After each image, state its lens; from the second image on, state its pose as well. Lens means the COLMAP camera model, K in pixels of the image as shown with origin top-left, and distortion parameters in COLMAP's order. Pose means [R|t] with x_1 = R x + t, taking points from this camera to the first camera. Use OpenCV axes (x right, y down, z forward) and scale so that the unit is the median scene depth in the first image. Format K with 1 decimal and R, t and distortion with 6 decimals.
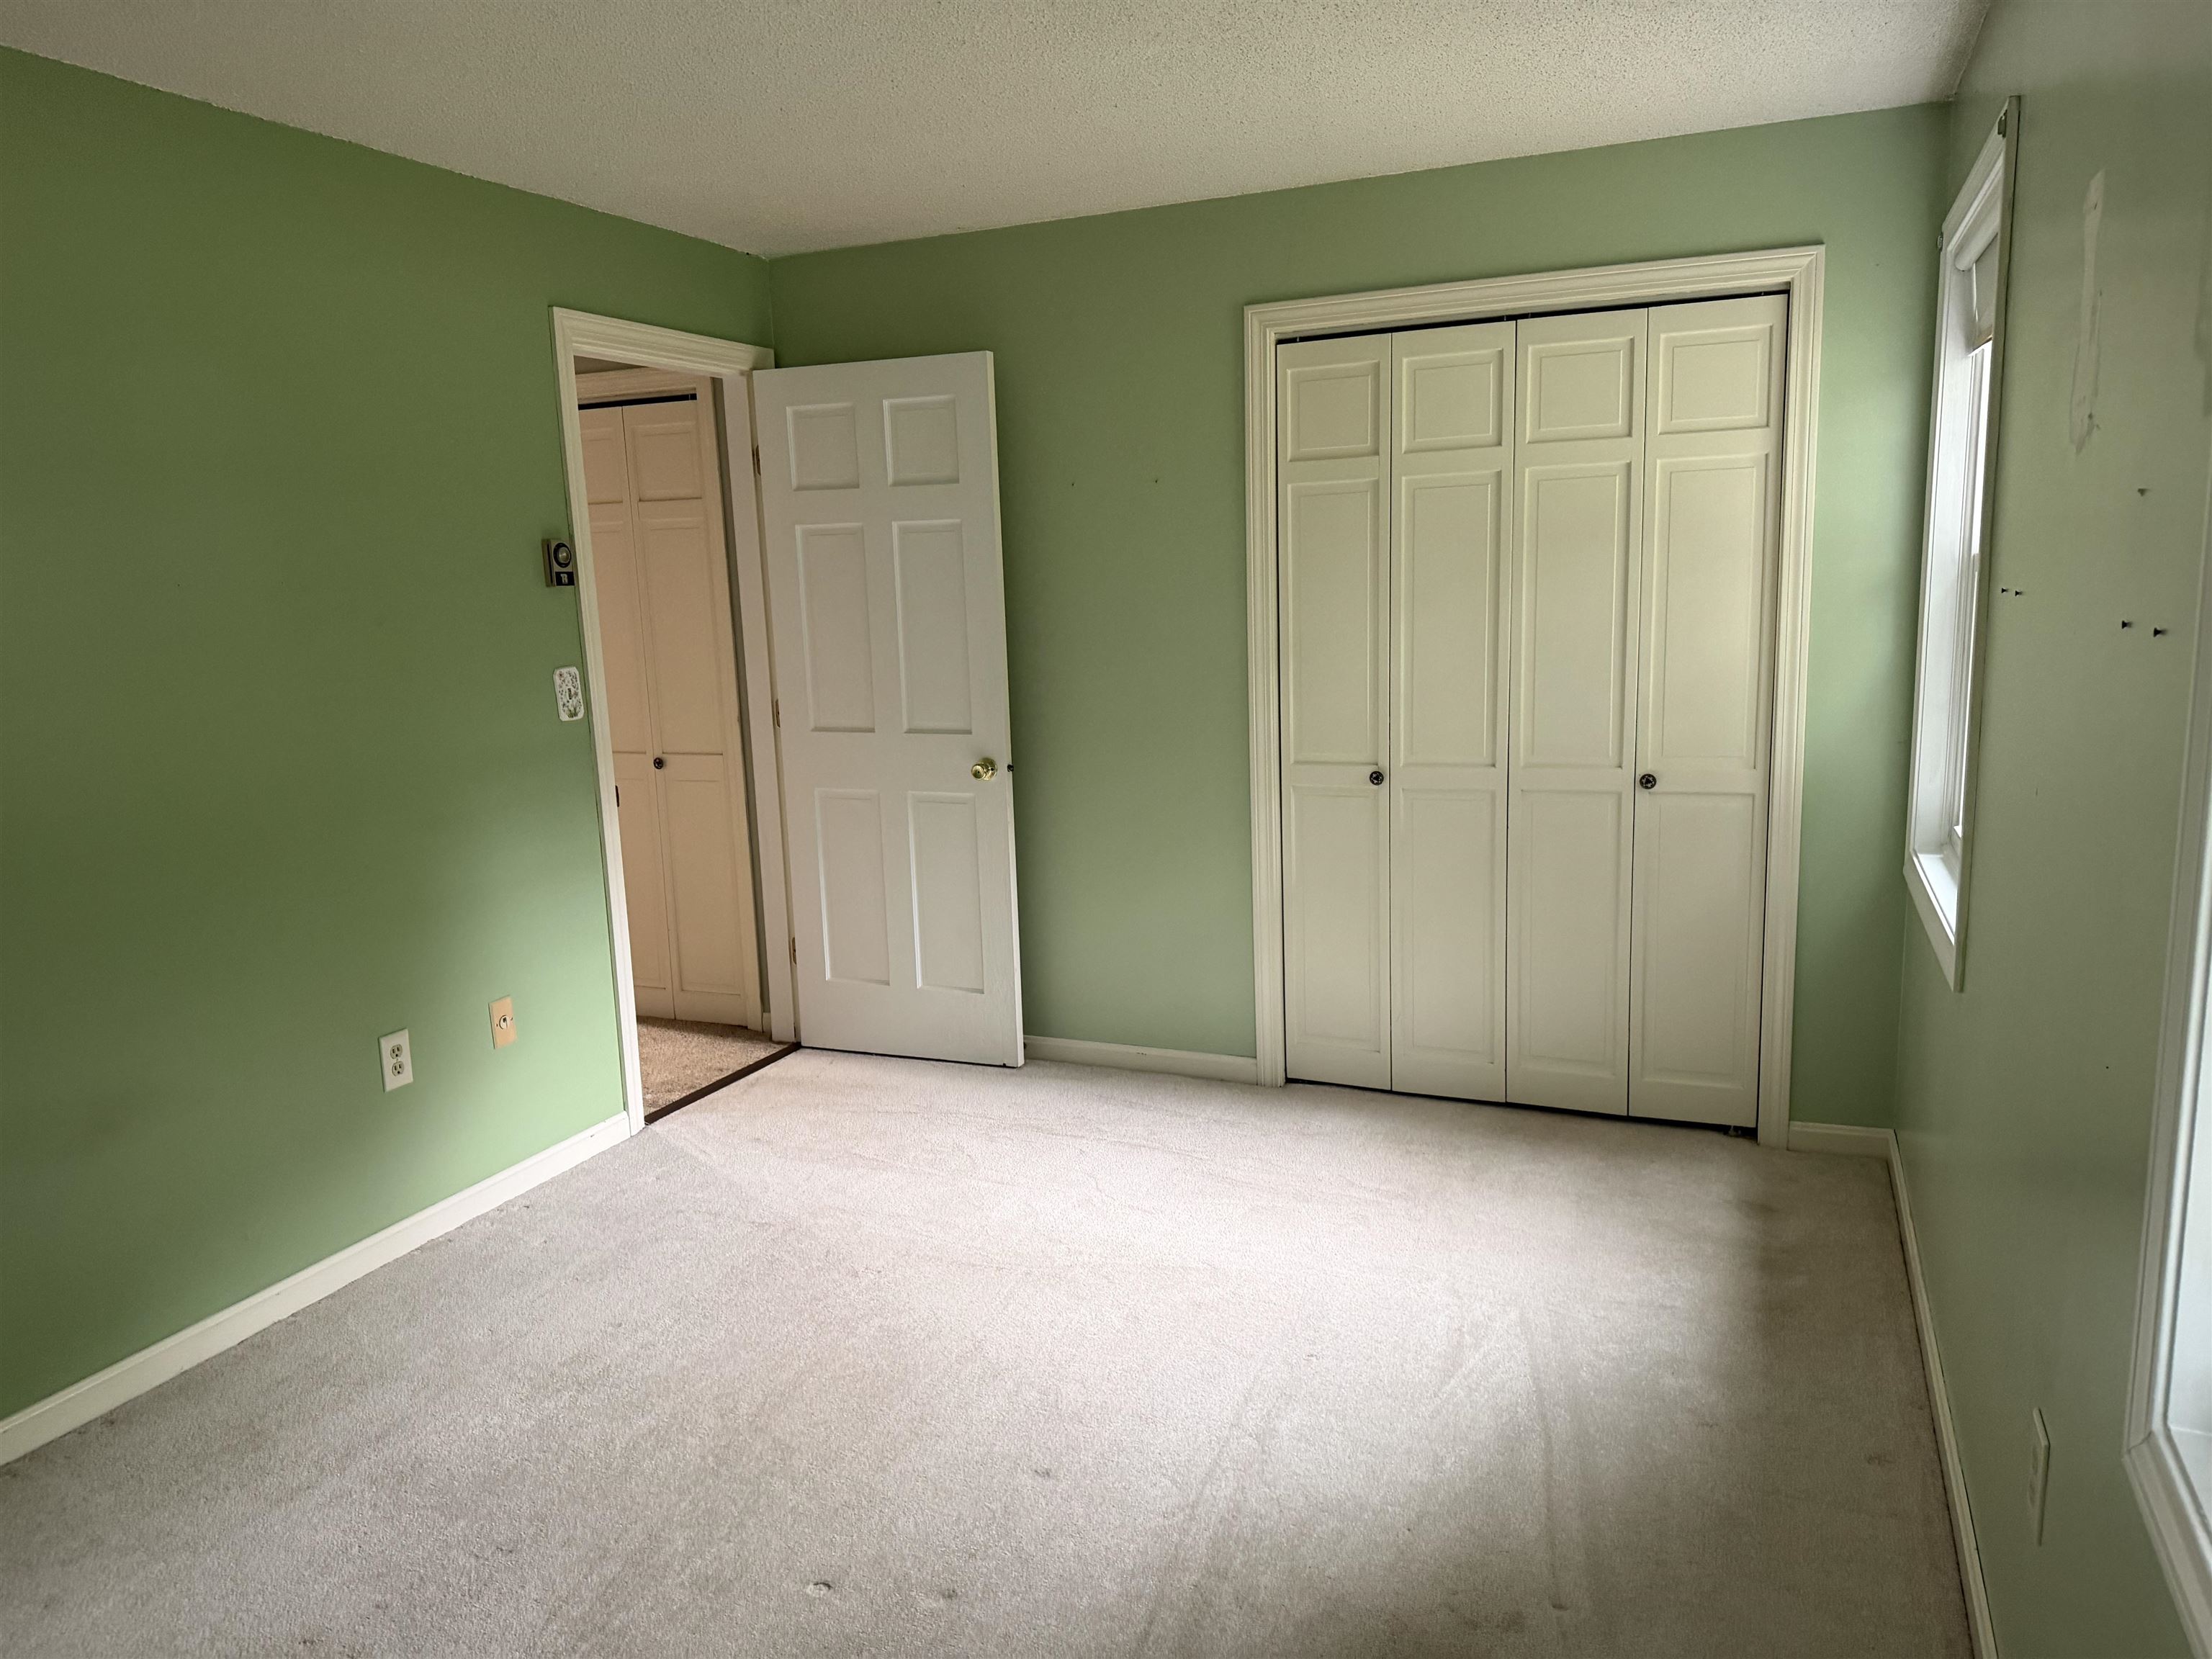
lens RADIAL K [[1534.7, 0, 1100.6], [0, 1534.7, 836.6], [0, 0, 1]] dist [0.063452, -0.080713]
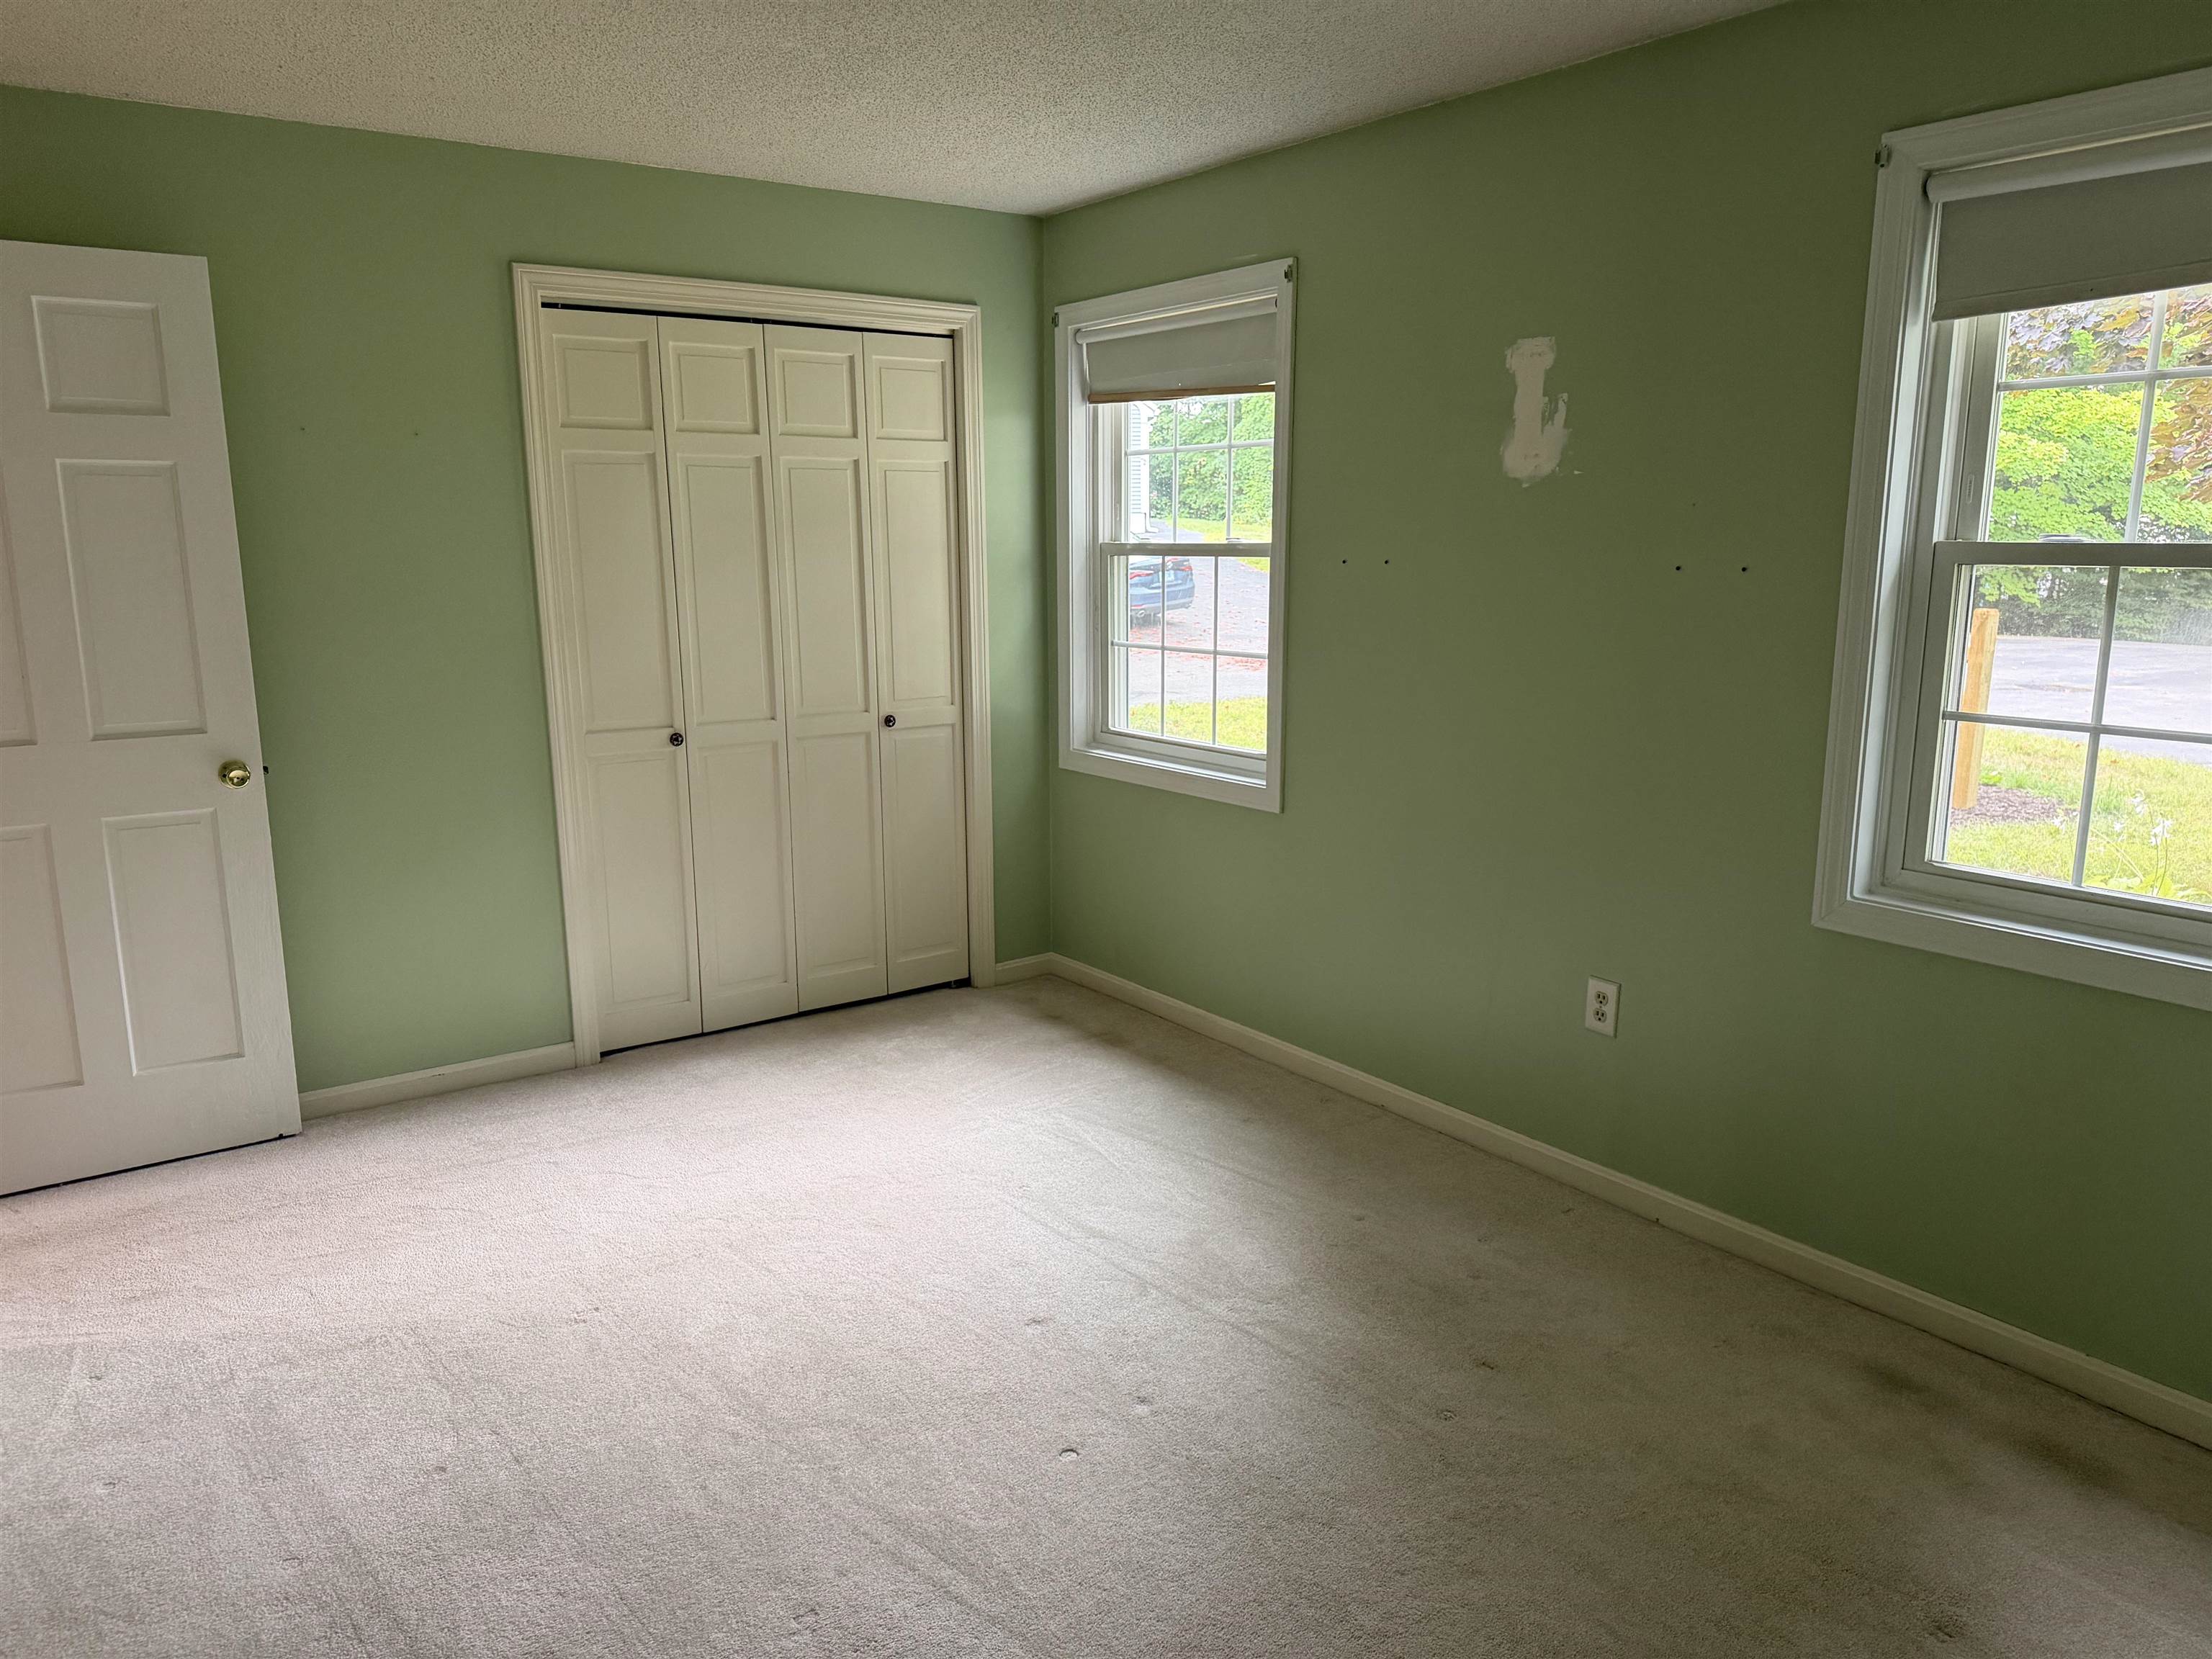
lens RADIAL K [[1534.7, 0, 1101.8], [0, 1534.7, 840.0], [0, 0, 1]] dist [0.063452, -0.080713]
pose [[0.506035, -0.136262, 0.851682, -0.592112], [0.136719, 0.987630, 0.076779, -0.011630], [-0.851608, 0.077589, 0.518404, 0.214212]]
